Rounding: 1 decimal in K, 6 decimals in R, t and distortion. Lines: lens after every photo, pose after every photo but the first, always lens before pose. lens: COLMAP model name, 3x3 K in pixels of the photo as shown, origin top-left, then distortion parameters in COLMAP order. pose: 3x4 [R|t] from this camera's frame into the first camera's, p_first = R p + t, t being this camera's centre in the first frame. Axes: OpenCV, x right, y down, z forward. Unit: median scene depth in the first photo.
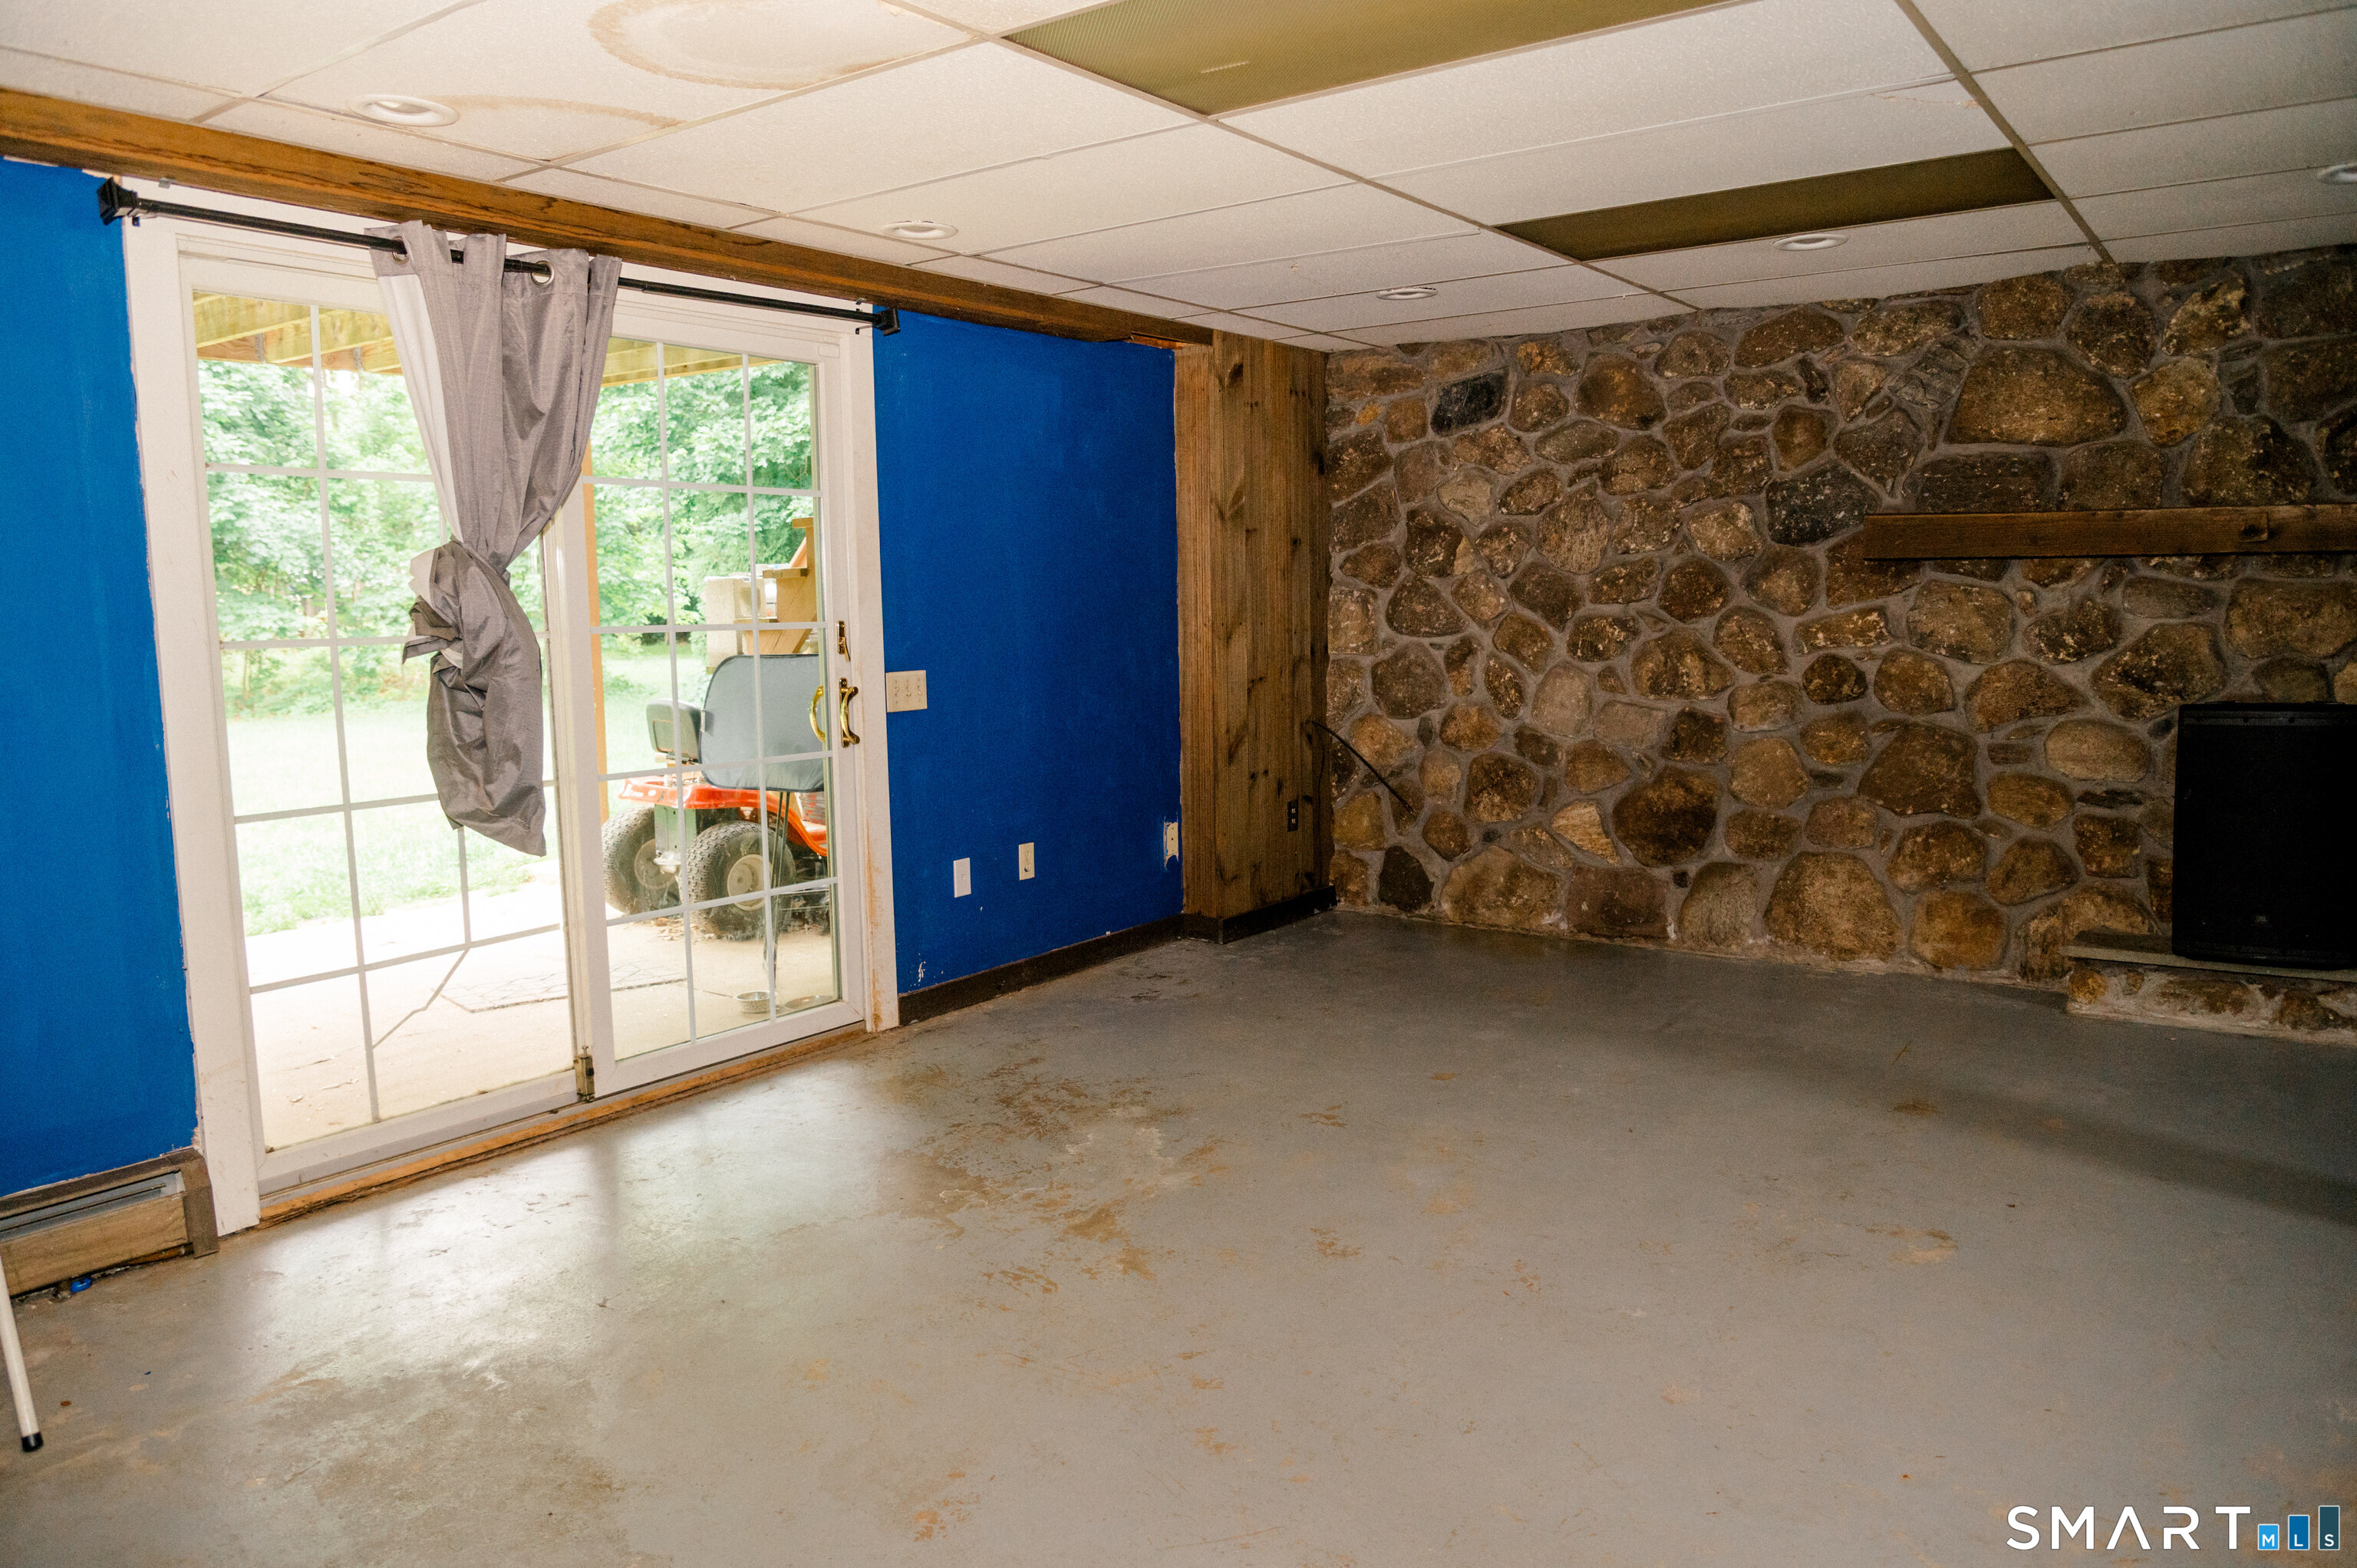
lens RADIAL K [[1643.3, 0, 1178.5], [0, 1643.3, 784.0], [0, 0, 1]] dist [-0.027563, 0.005023]
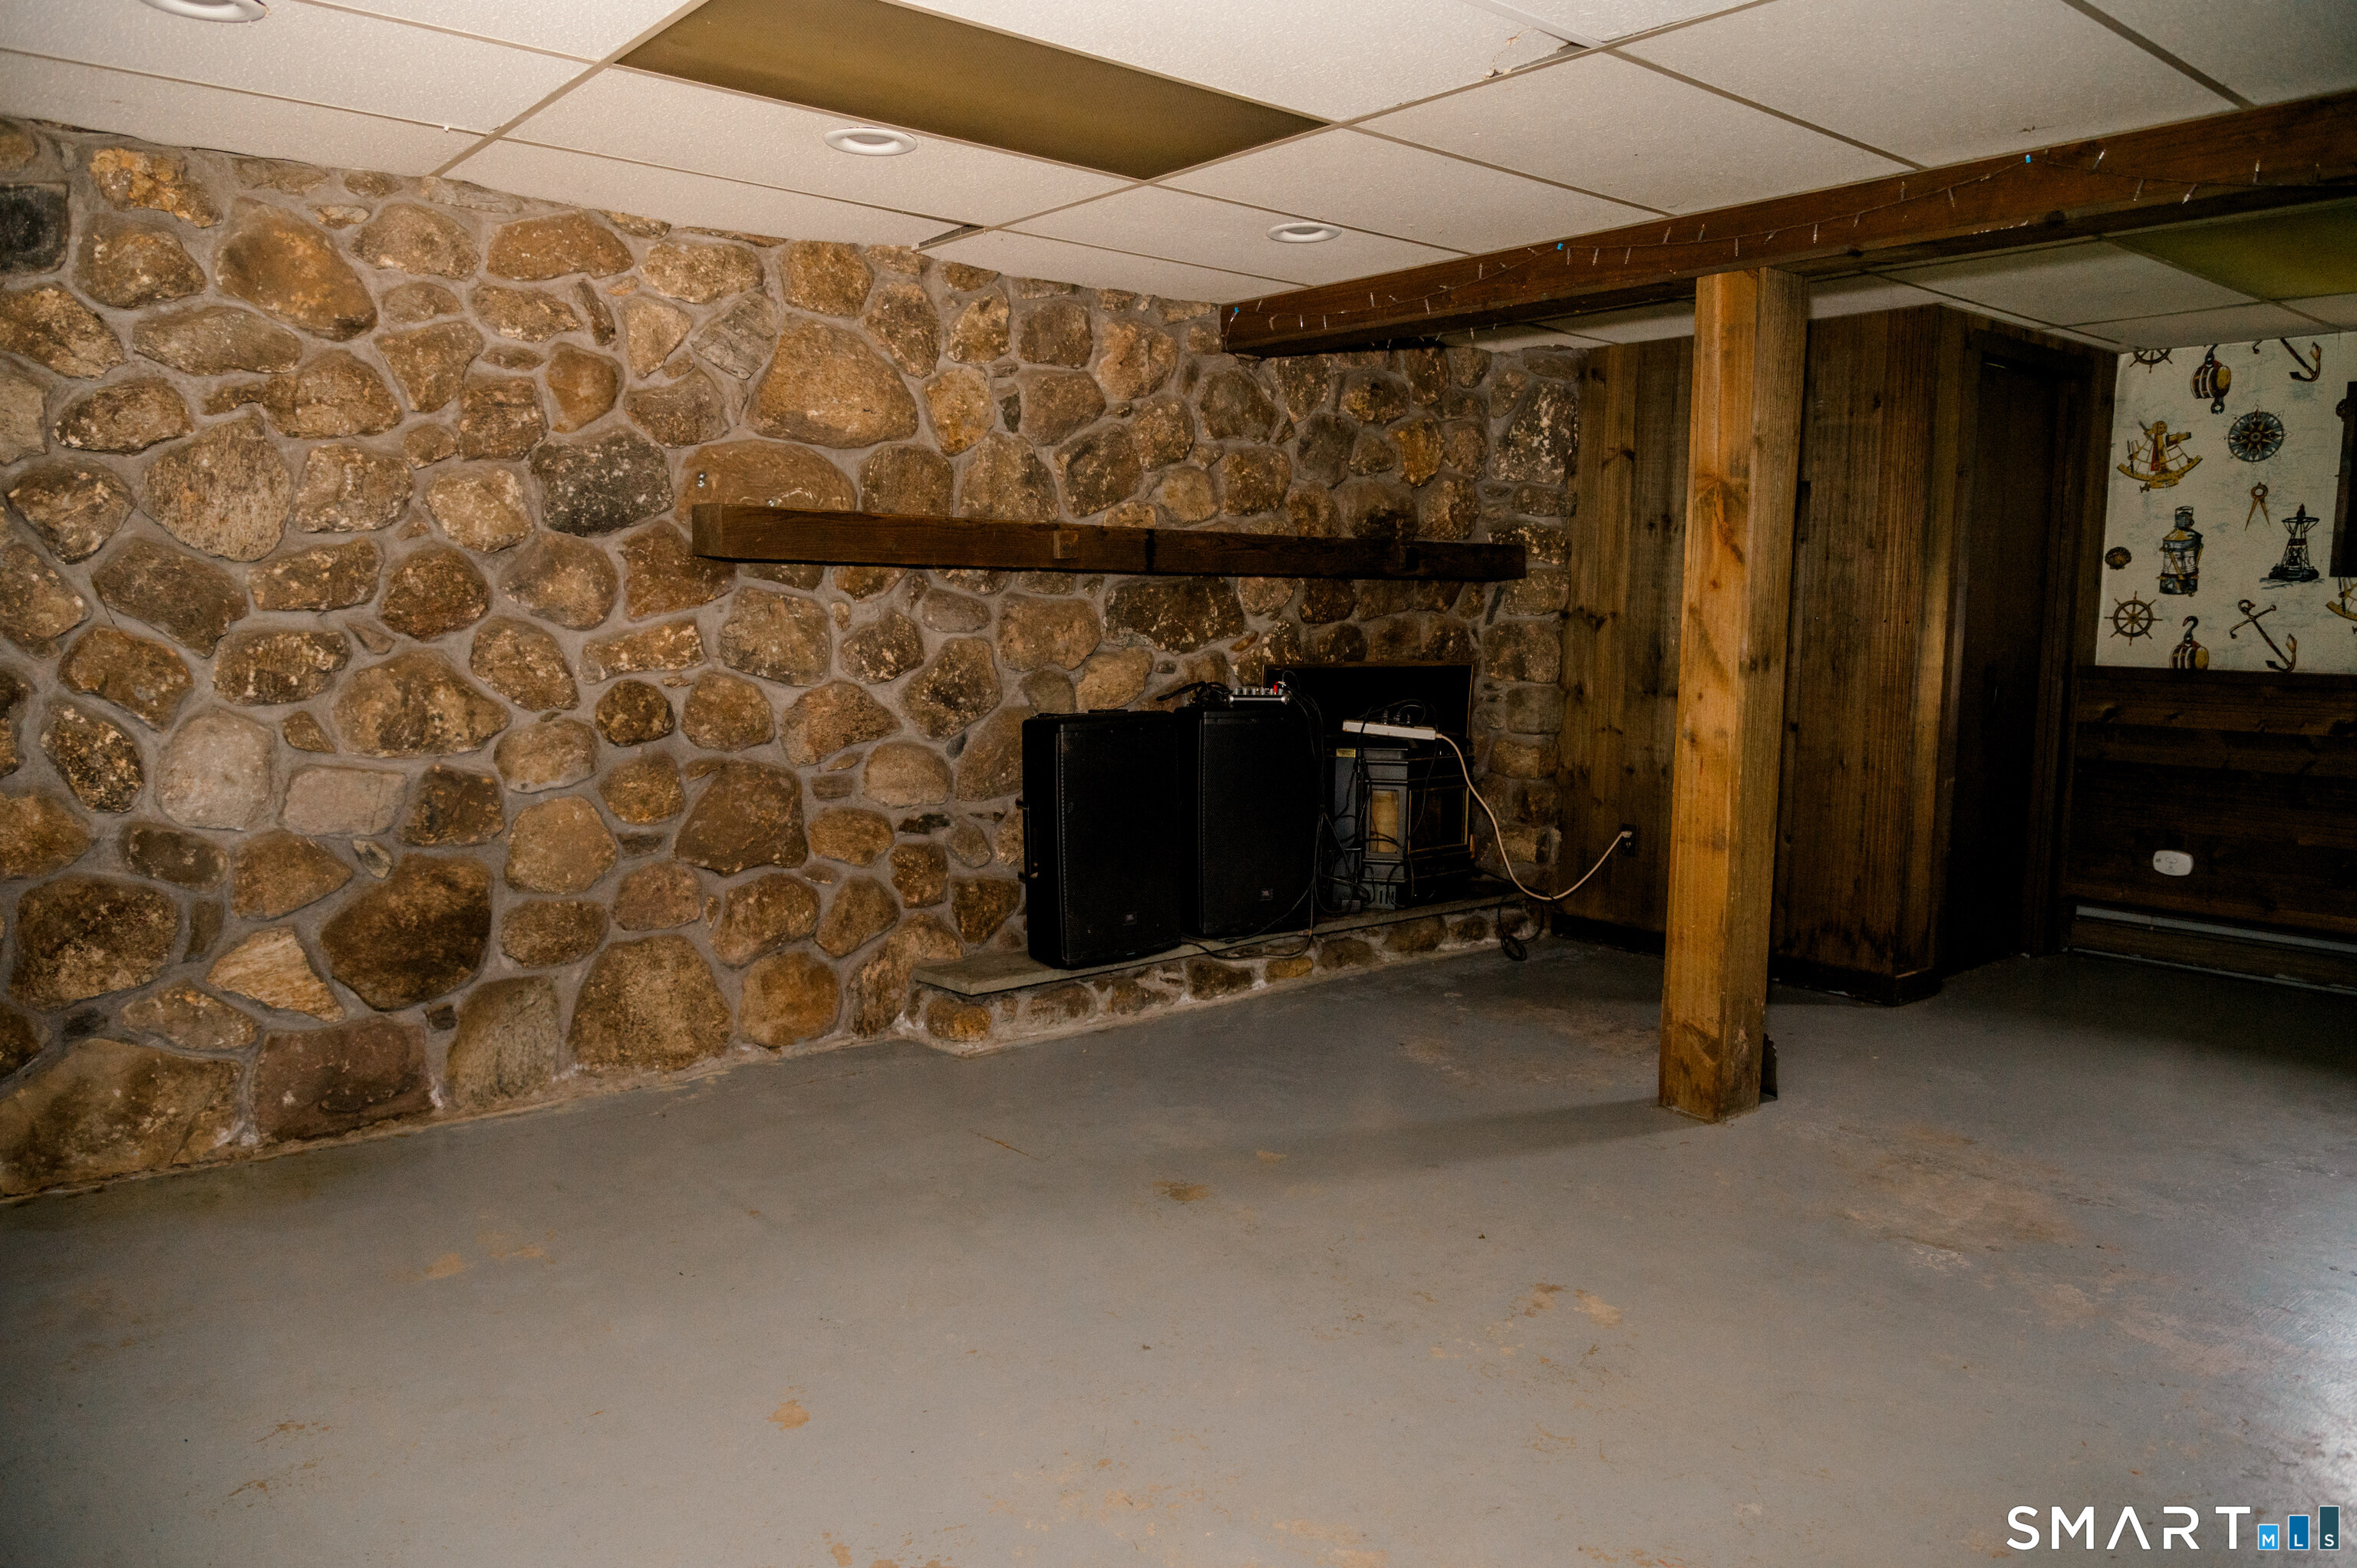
lens RADIAL K [[1643.3, 0, 1178.5], [0, 1643.3, 784.0], [0, 0, 1]] dist [-0.027563, 0.005023]
pose [[0.240590, -0.088516, 0.966582, -0.284224], [0.095444, 0.993164, 0.067193, -0.058402], [-0.965923, 0.076088, 0.247393, 0.568332]]
